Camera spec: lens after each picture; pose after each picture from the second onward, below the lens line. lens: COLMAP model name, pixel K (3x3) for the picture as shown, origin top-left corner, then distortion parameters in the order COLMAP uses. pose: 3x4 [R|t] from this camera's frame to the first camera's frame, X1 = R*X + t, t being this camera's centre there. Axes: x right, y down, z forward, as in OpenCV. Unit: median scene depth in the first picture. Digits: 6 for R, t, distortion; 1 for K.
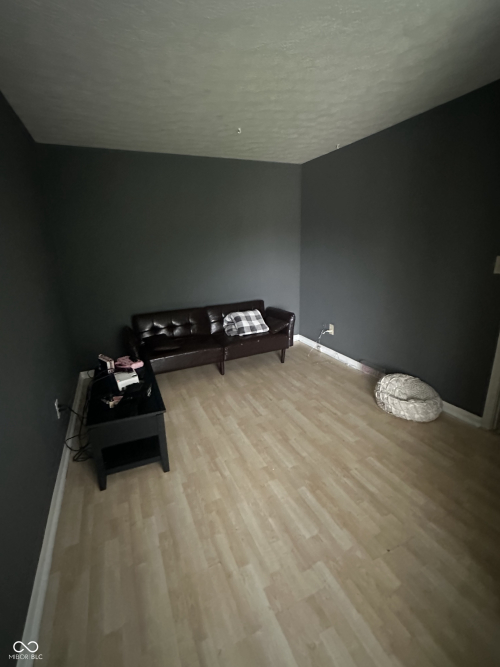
lens RADIAL K [[309.5, 0, 245.8], [0, 309.5, 332.3], [0, 0, 1]] dist [0.000037, 0.001135]
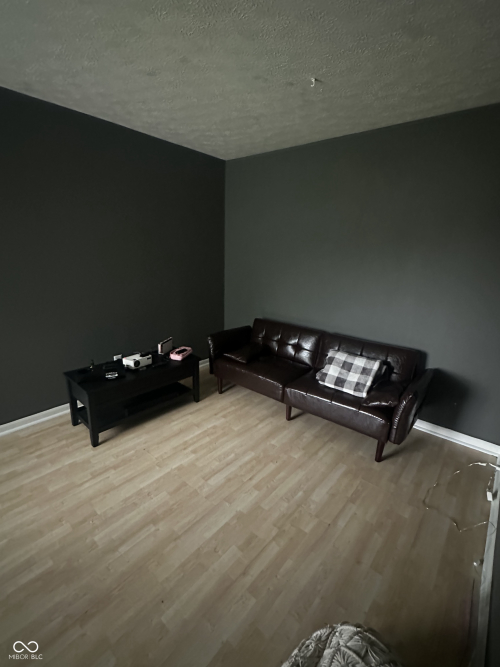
lens RADIAL K [[309.5, 0, 246.0], [0, 309.5, 334.2], [0, 0, 1]] dist [0.000037, 0.001135]
pose [[0.422965, 0.293899, -0.857161, 0.513969], [-0.289581, 0.940177, 0.179470, -0.183337], [0.858629, 0.172308, 0.482769, 0.546688]]
